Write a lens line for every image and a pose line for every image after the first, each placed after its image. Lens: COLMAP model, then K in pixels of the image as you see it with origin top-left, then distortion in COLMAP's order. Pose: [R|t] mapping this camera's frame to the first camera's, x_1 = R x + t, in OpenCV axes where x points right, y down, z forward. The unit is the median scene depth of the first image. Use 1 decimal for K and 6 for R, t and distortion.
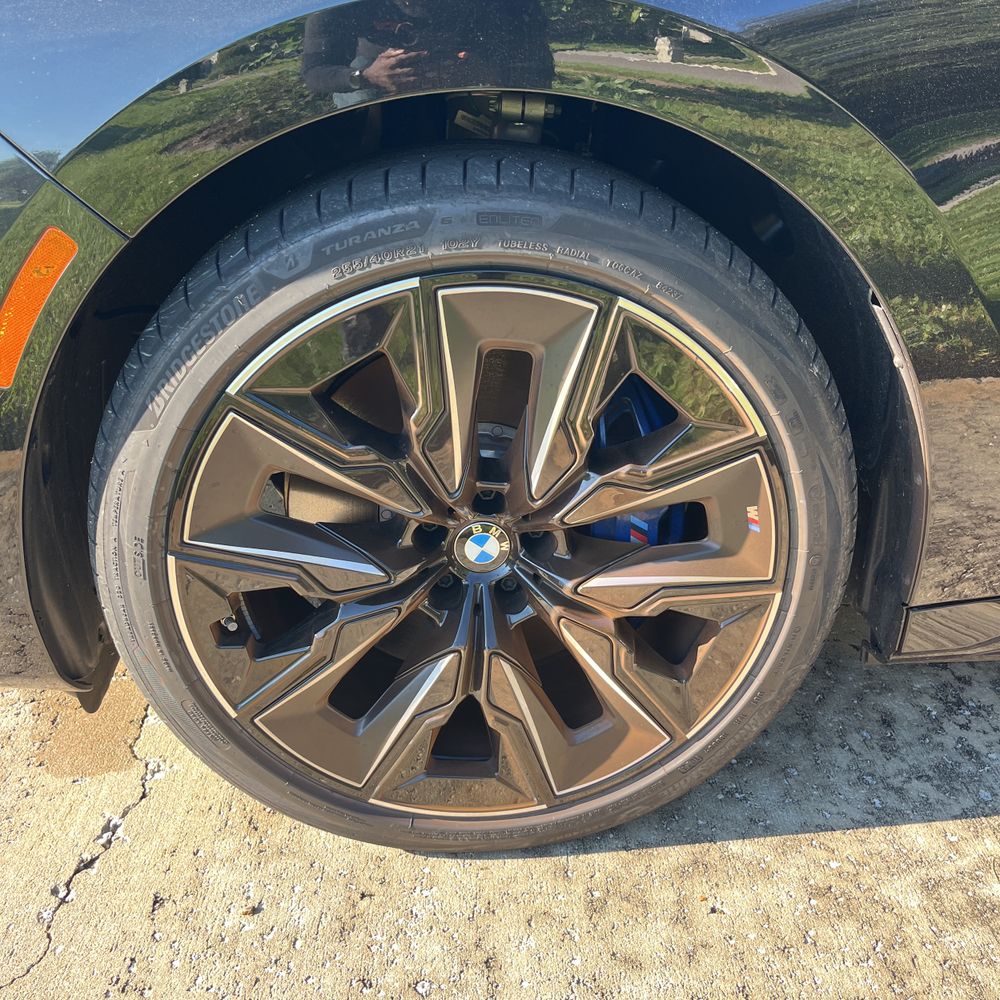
lens RADIAL K [[1018.9, 0, 499.0], [0, 1018.9, 498.1], [0, 0, 1]] dist [0.026546, -0.011969]
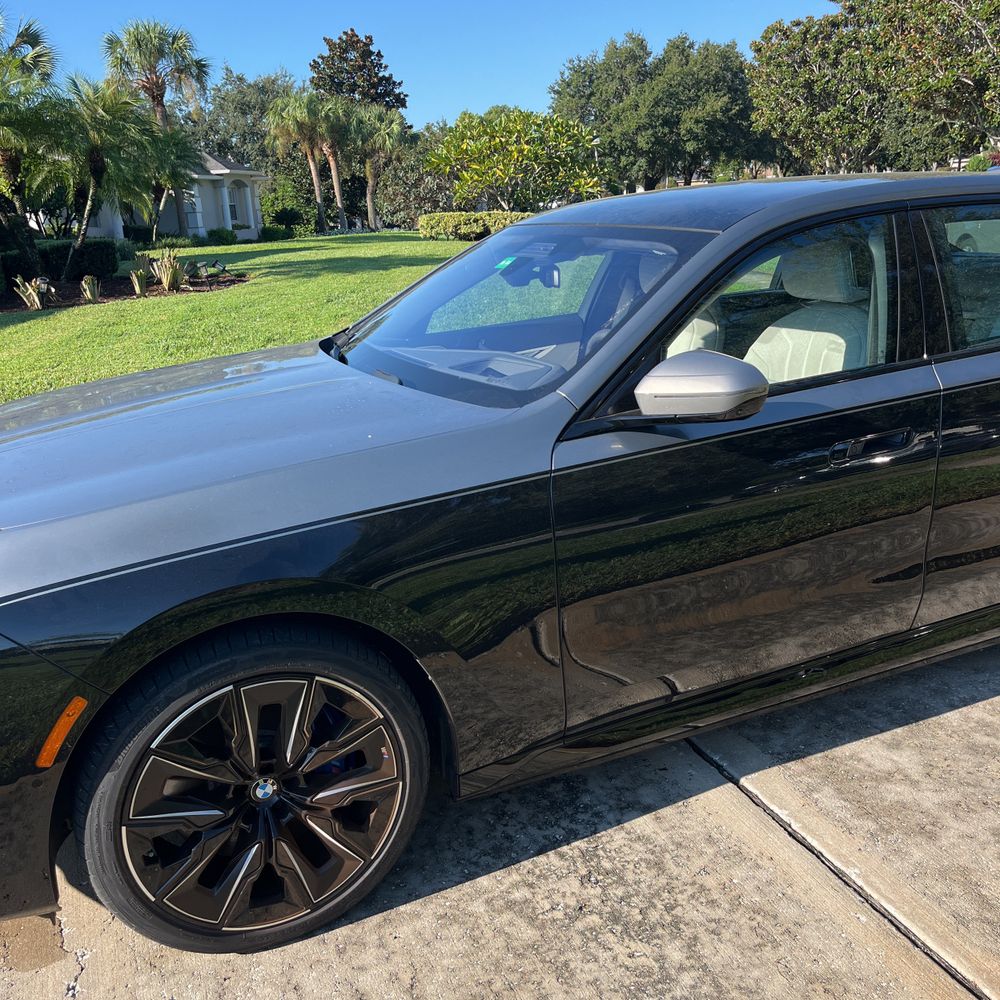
lens RADIAL K [[1025.2, 0, 505.5], [0, 1025.2, 505.1], [0, 0, 1]] dist [0.021210, 0.002343]
pose [[0.931317, -0.119110, 0.344181, -0.222995], [0.171918, 0.976874, -0.127127, -0.179577], [-0.321079, 0.177566, 0.930257, -1.314755]]
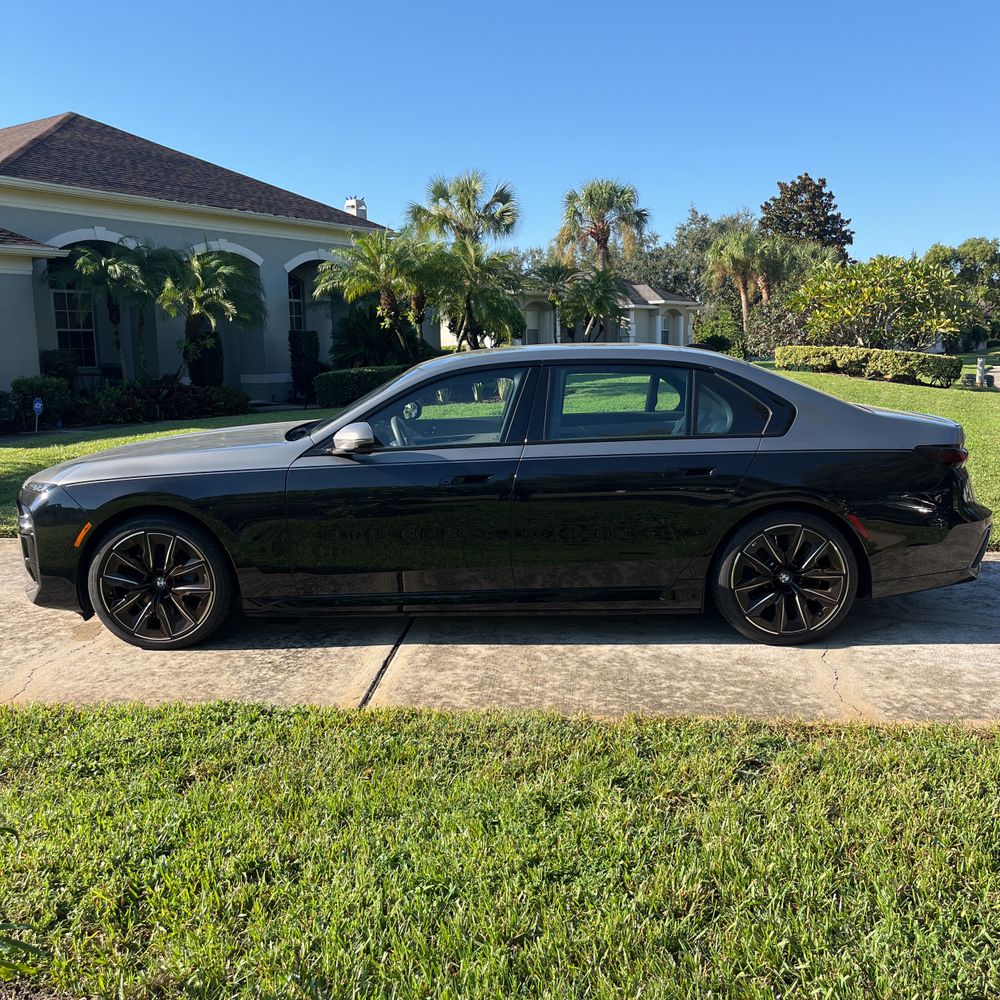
lens RADIAL K [[1022.3, 0, 500.5], [0, 1022.3, 497.0], [0, 0, 1]] dist [0.037370, -0.031999]
pose [[0.996330, 0.028515, -0.080707, 2.200044], [-0.049588, 0.960823, -0.272692, 1.004363], [0.069769, 0.275694, 0.958710, -4.175299]]
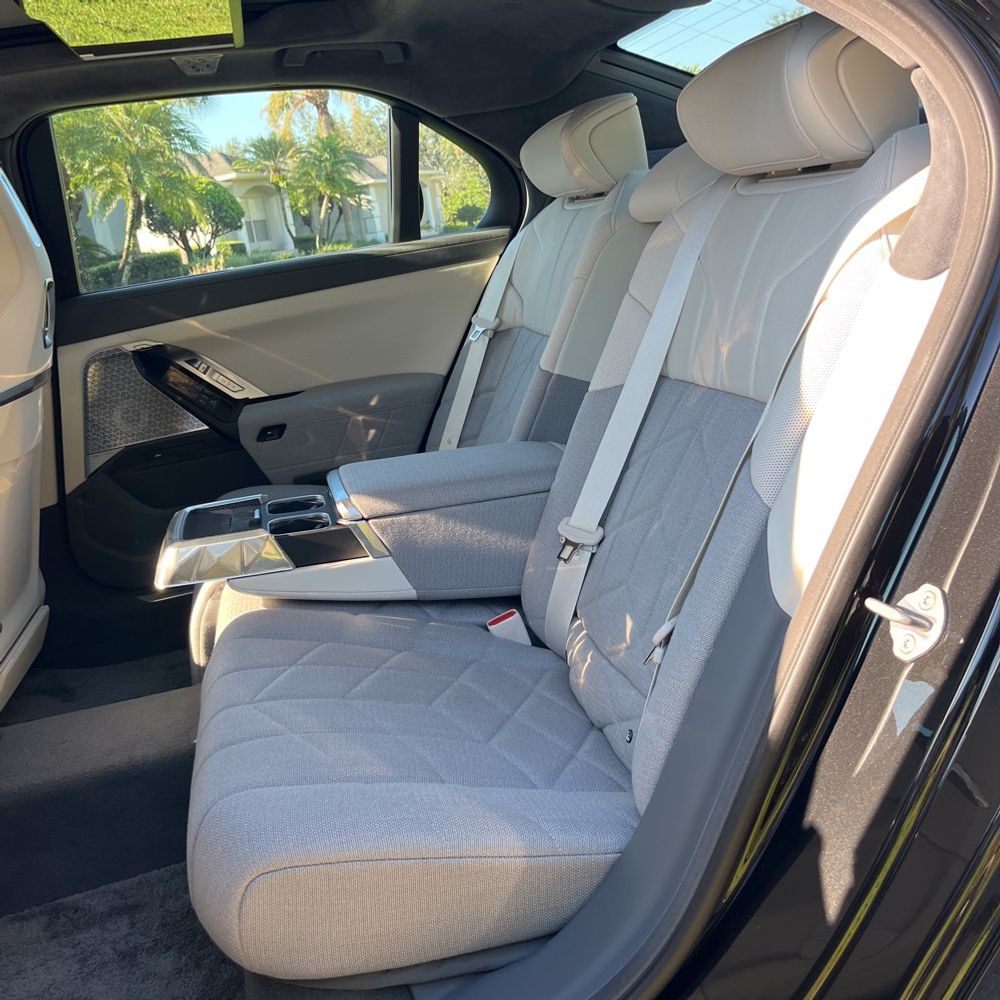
lens RADIAL K [[1022.3, 0, 500.5], [0, 1022.3, 497.0], [0, 0, 1]] dist [0.037370, -0.031999]
pose [[0.981607, -0.148760, 0.119655, 2.477592], [0.167218, 0.972368, -0.162908, -0.549053], [-0.092114, 0.179920, 0.979359, 0.280875]]
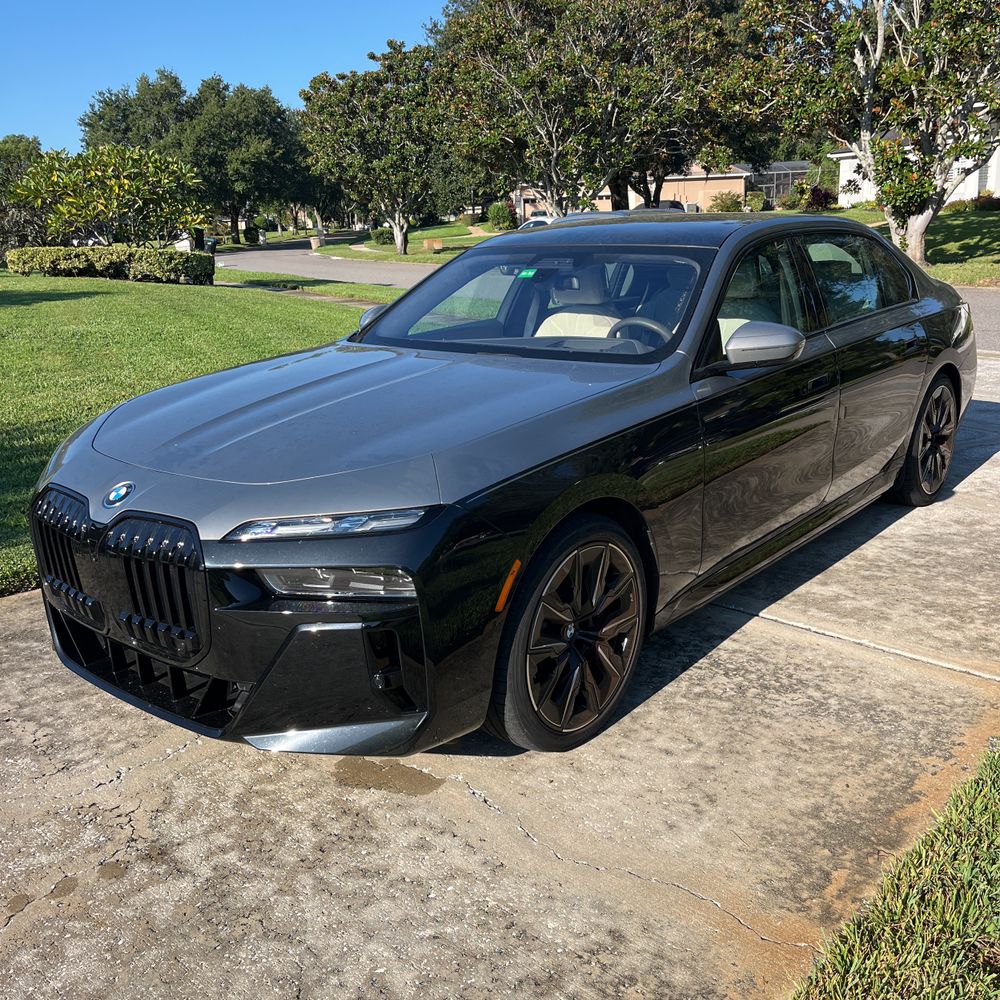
lens RADIAL K [[1020.1, 0, 503.0], [0, 1020.1, 500.1], [0, 0, 1]] dist [0.033093, 0.019789]
pose [[0.691898, -0.187473, 0.697231, -2.277340], [0.317895, 0.946158, -0.061058, -0.208181], [-0.648244, 0.263892, 0.714242, -1.191834]]
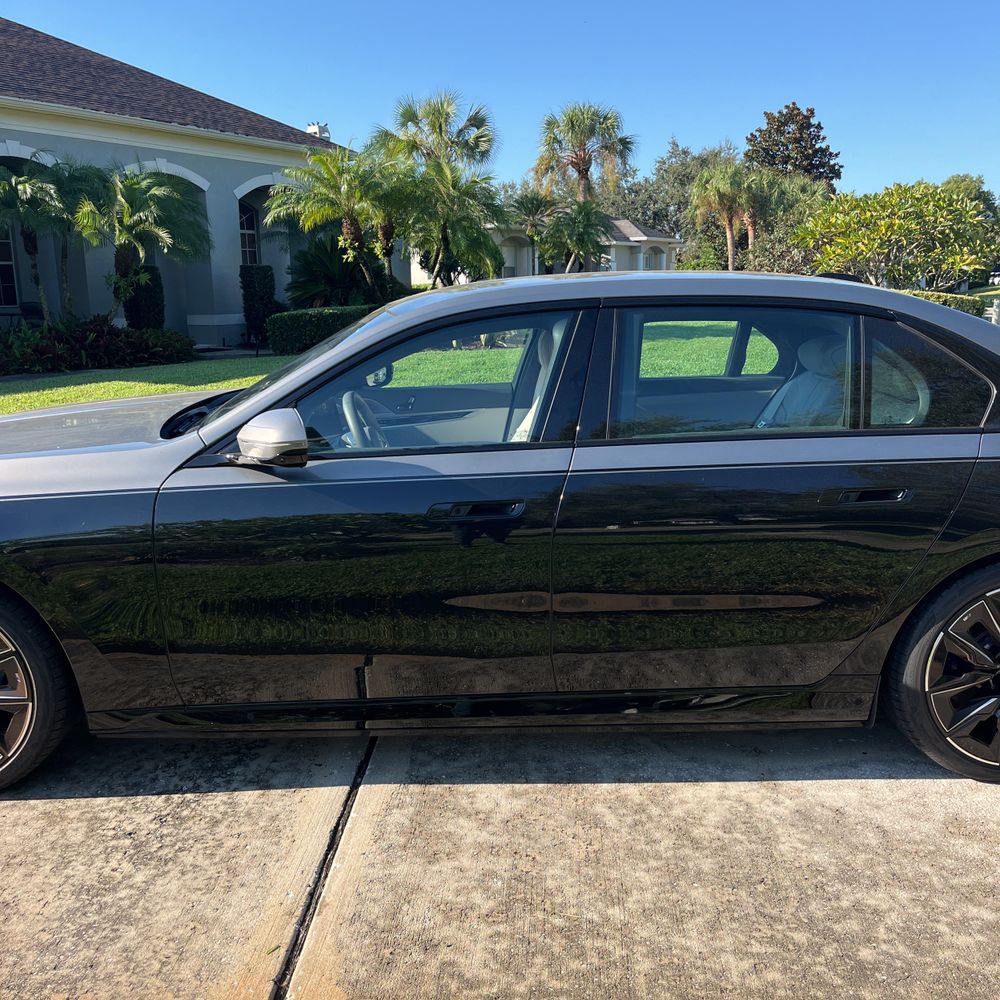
lens RADIAL K [[1022.3, 0, 500.5], [0, 1022.3, 497.0], [0, 0, 1]] dist [0.037370, -0.031999]
pose [[0.998293, 0.030643, -0.049716, 1.822032], [-0.040829, 0.974879, -0.218960, 0.108626], [0.041757, 0.220616, 0.974466, -2.093829]]
